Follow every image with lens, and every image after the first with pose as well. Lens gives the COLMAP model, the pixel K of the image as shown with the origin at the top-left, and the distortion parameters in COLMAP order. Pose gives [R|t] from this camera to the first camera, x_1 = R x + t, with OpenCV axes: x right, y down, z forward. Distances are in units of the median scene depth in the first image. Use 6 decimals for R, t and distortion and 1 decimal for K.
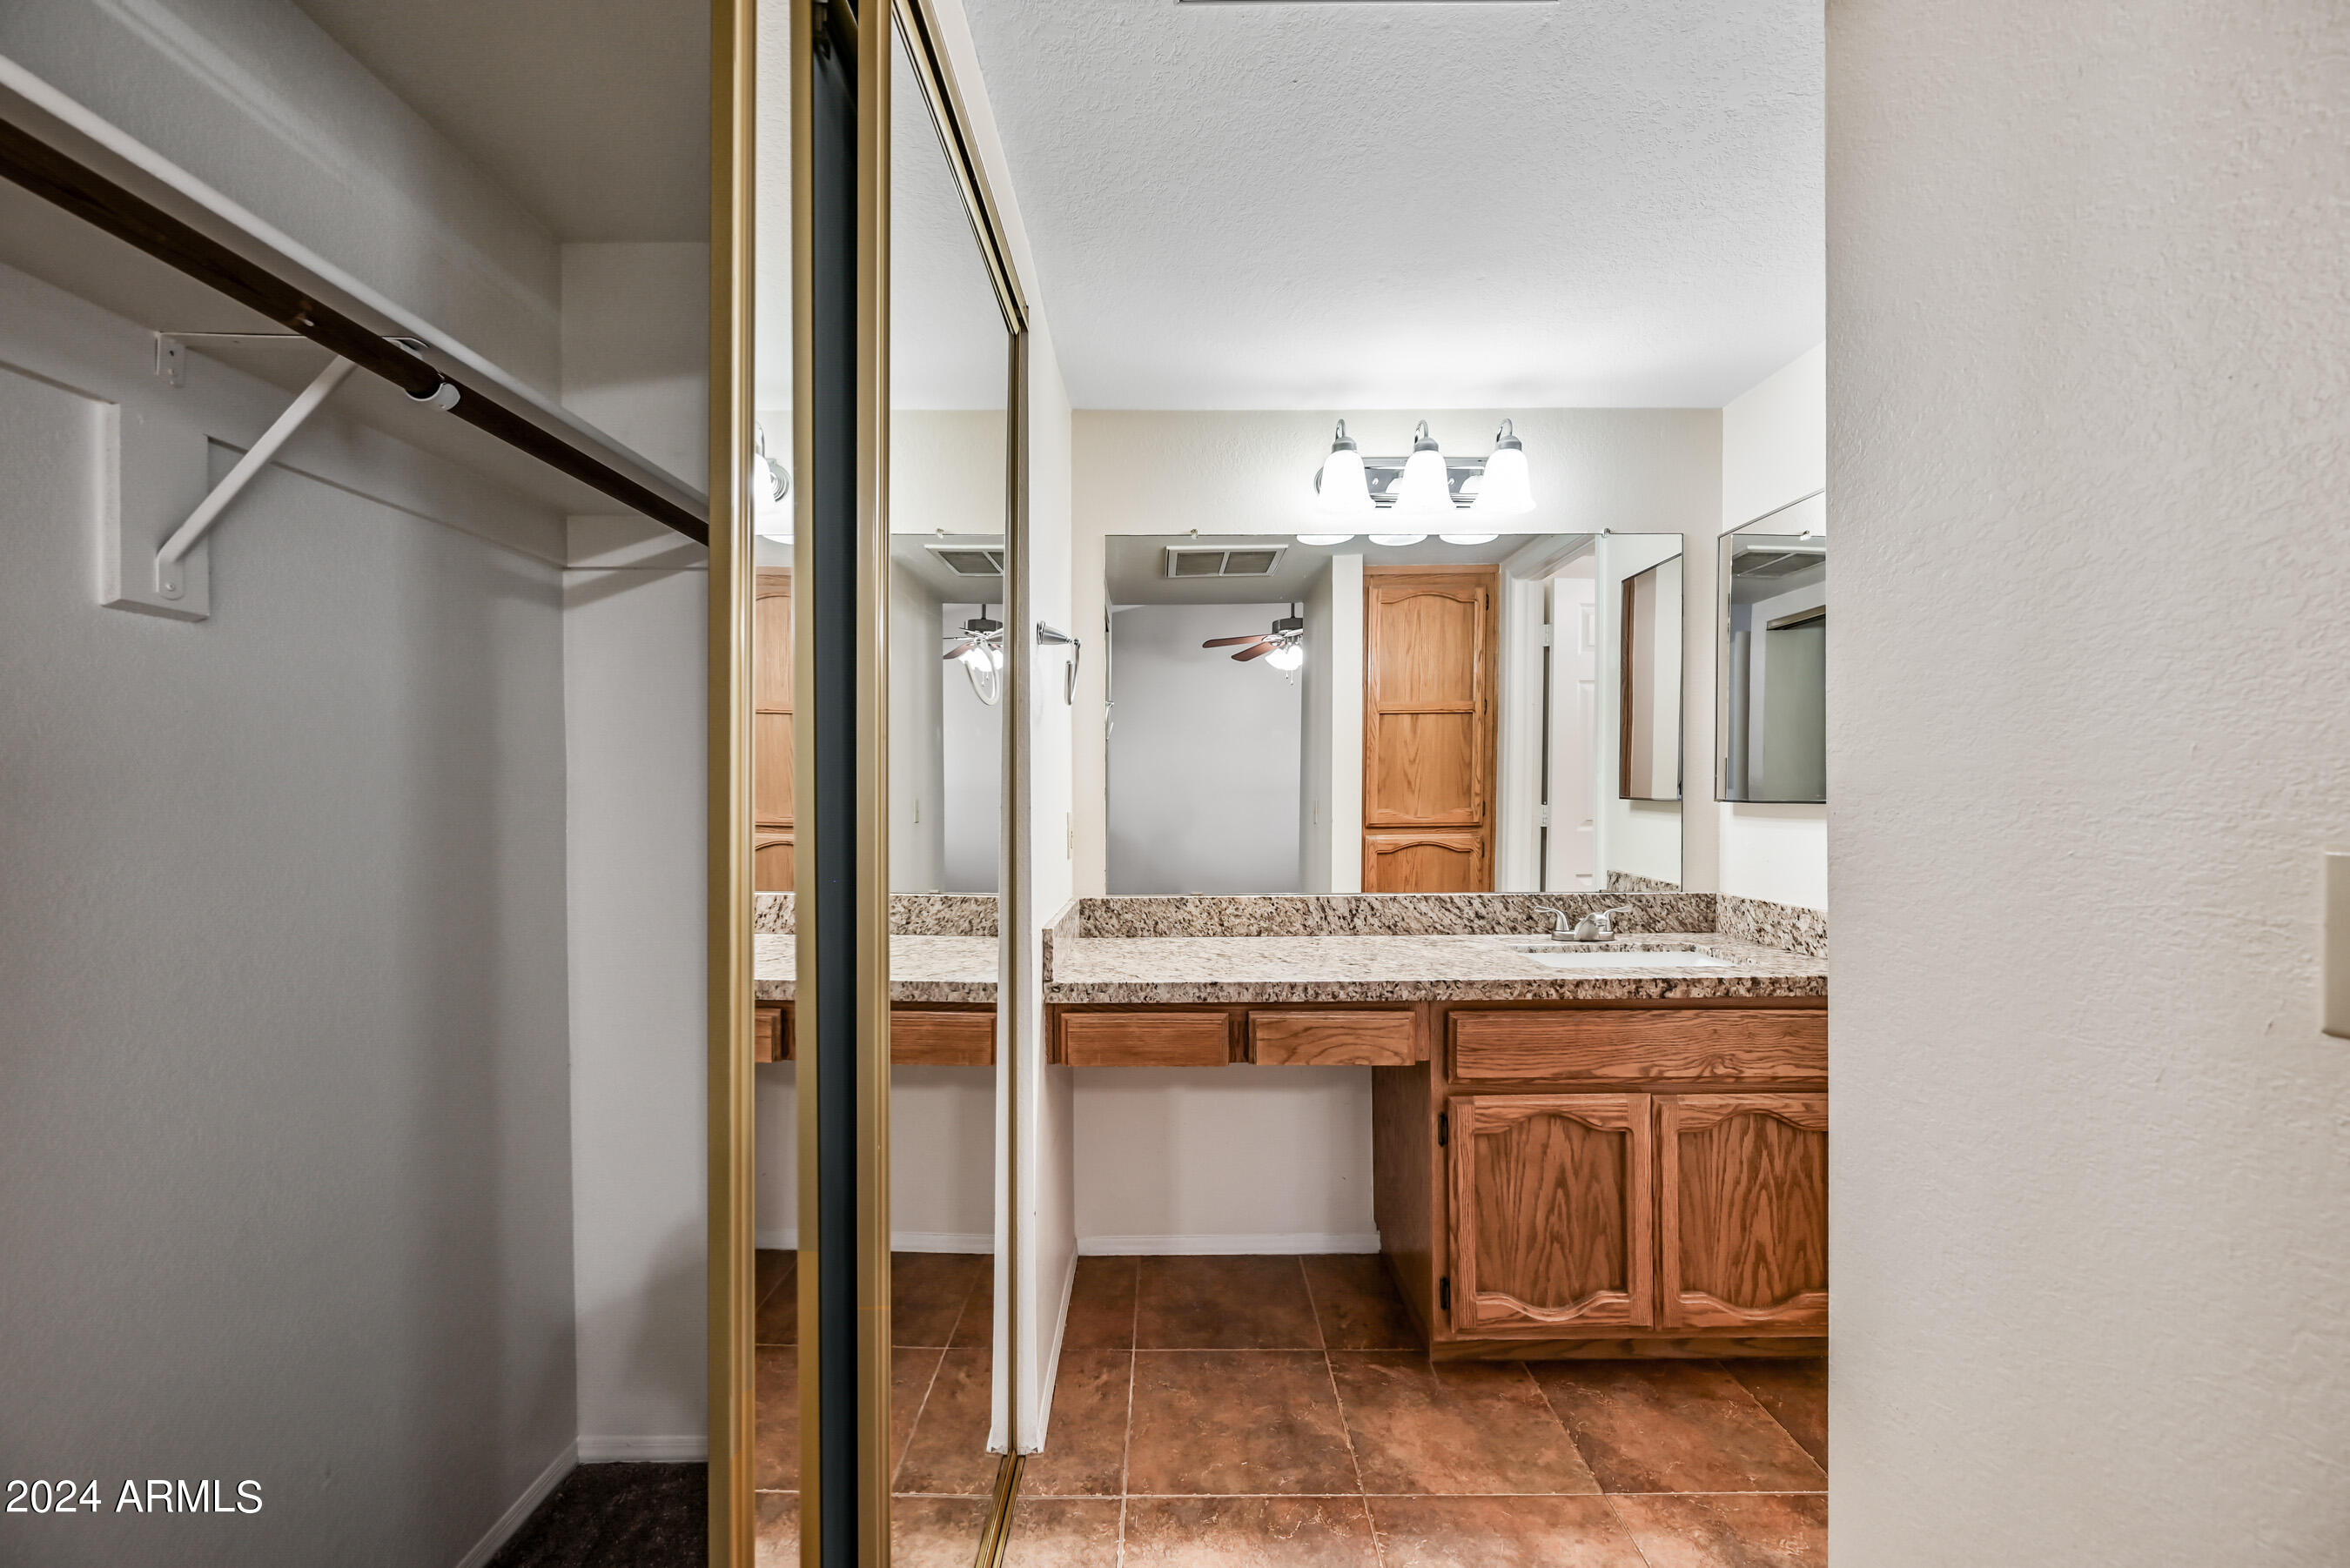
lens RADIAL K [[920.1, 0, 1169.7], [0, 920.1, 795.9], [0, 0, 1]] dist [-0.003495, -0.000201]
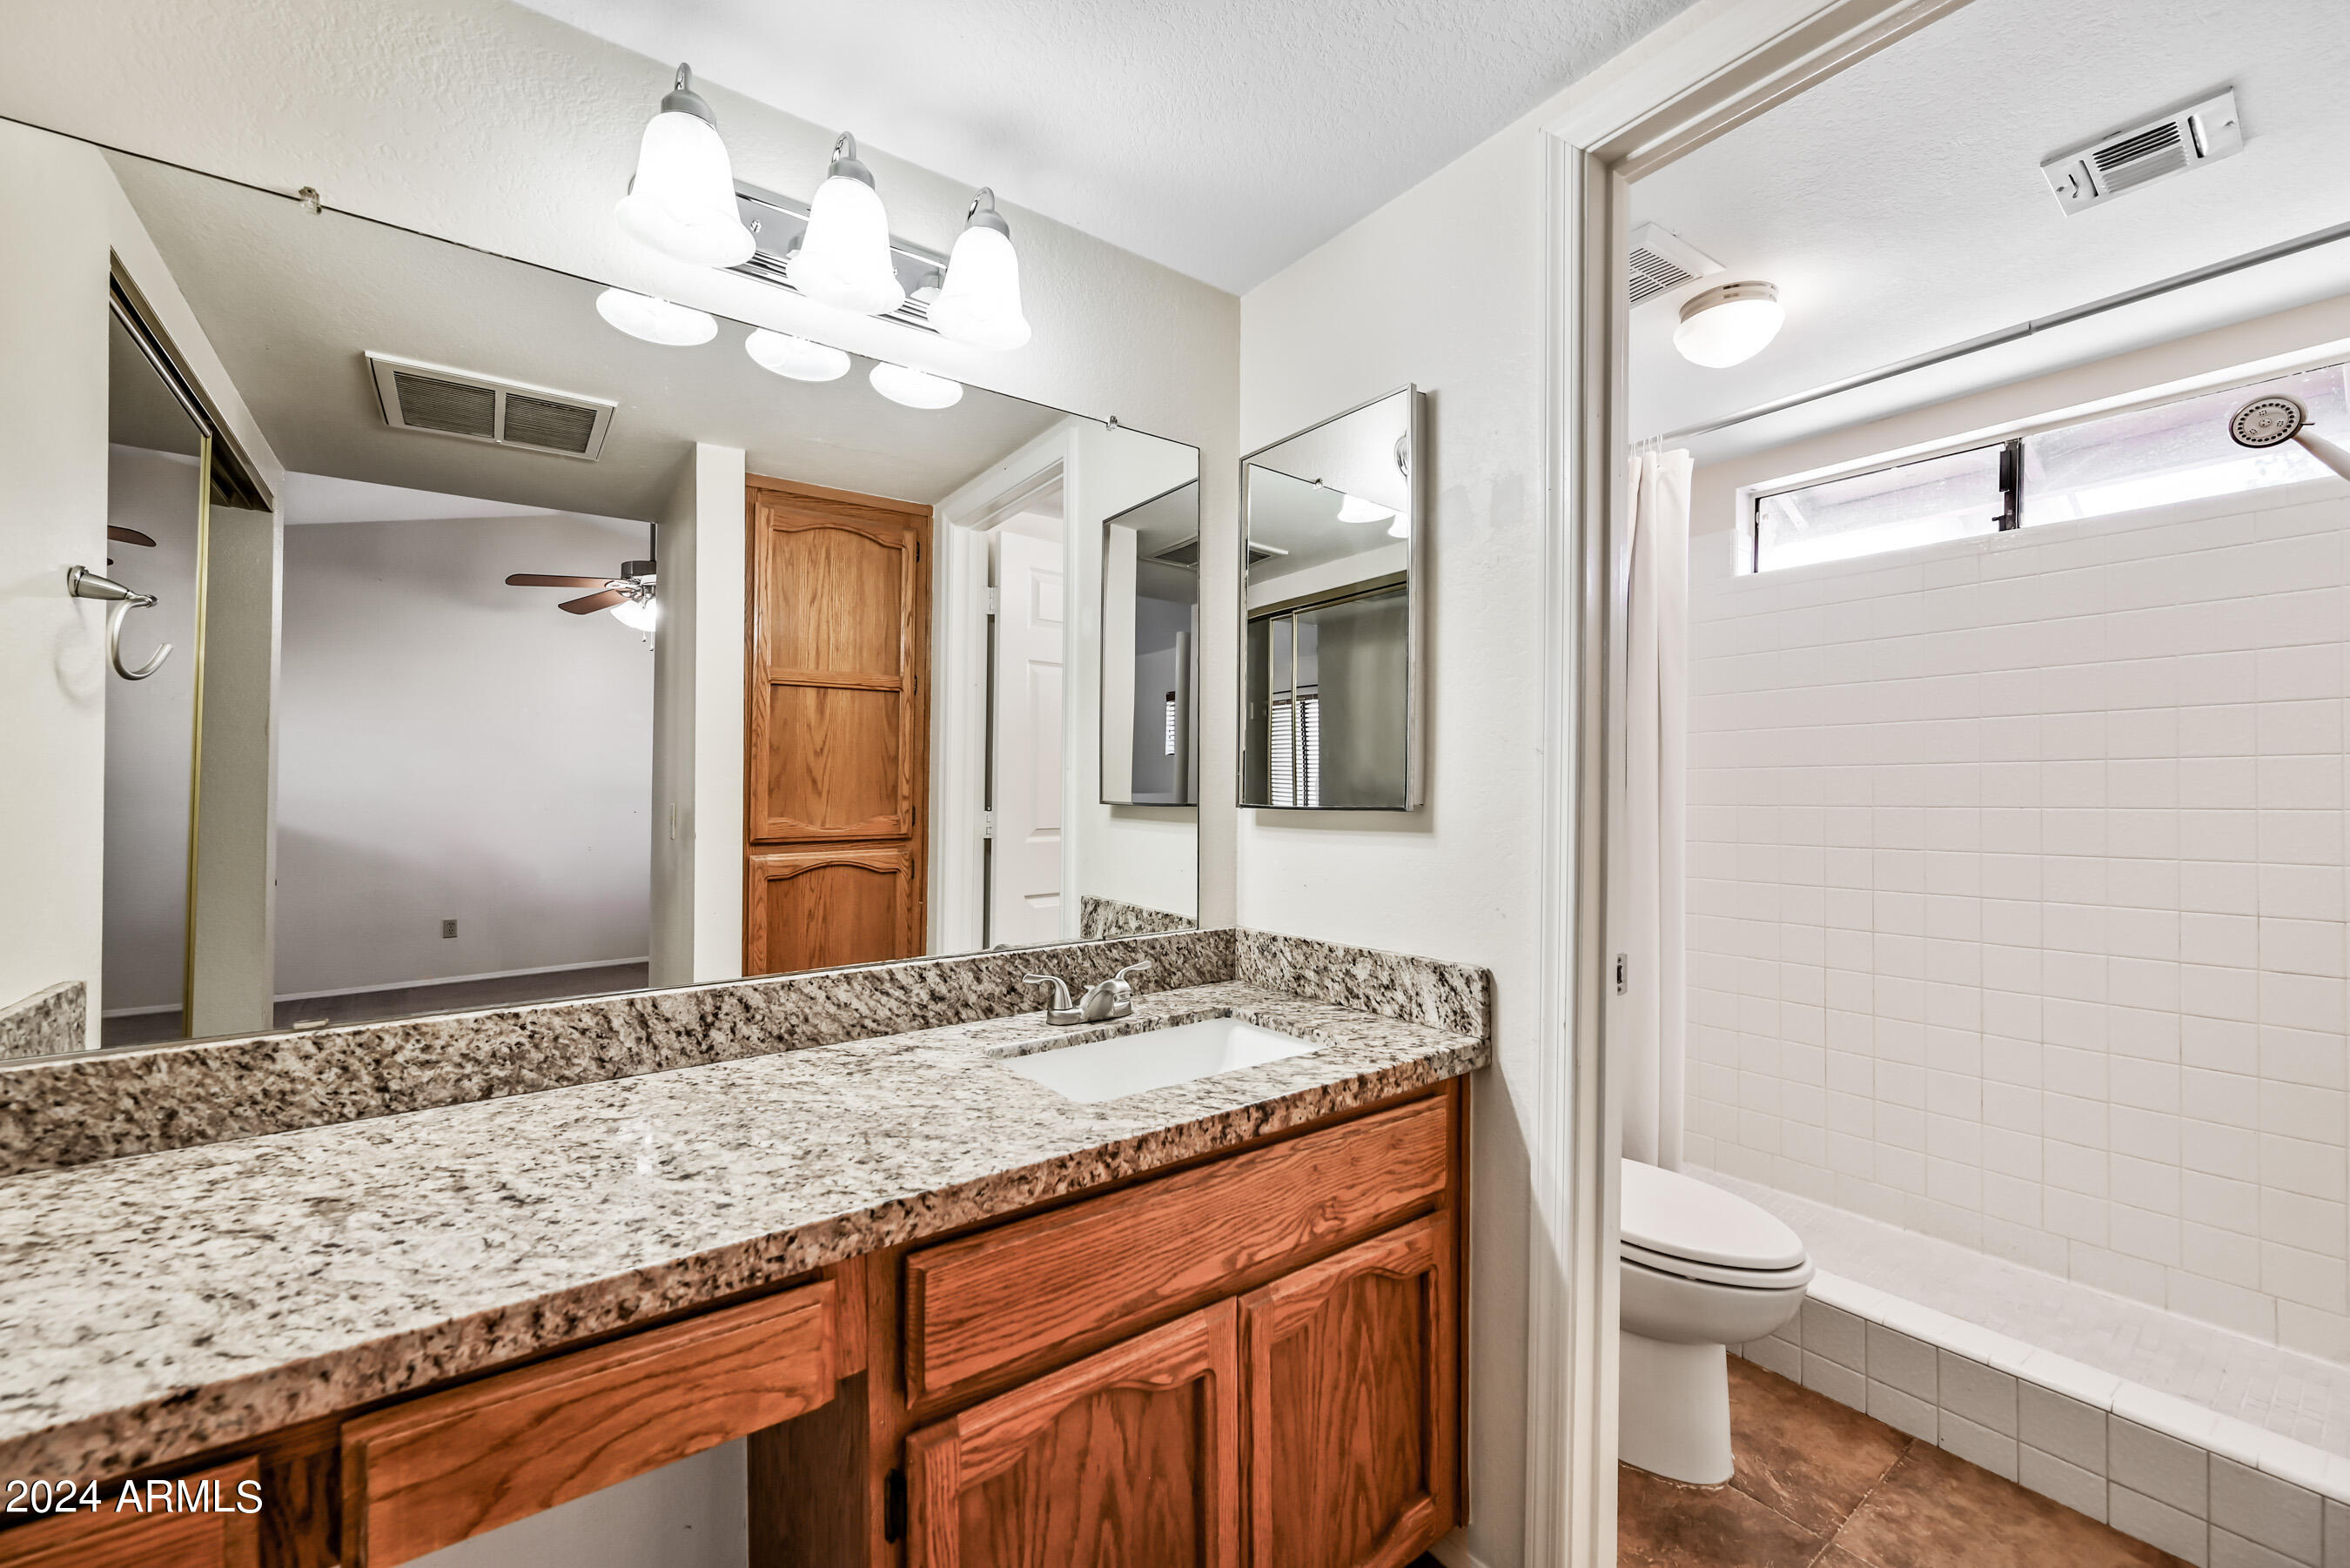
lens RADIAL K [[920.1, 0, 1169.7], [0, 920.1, 795.9], [0, 0, 1]] dist [-0.003495, -0.000201]
pose [[0.810114, 0.002954, 0.586265, 0.109435], [-0.000975, 0.999993, -0.003692, -0.000568], [-0.586272, 0.002420, 0.810111, 0.436443]]
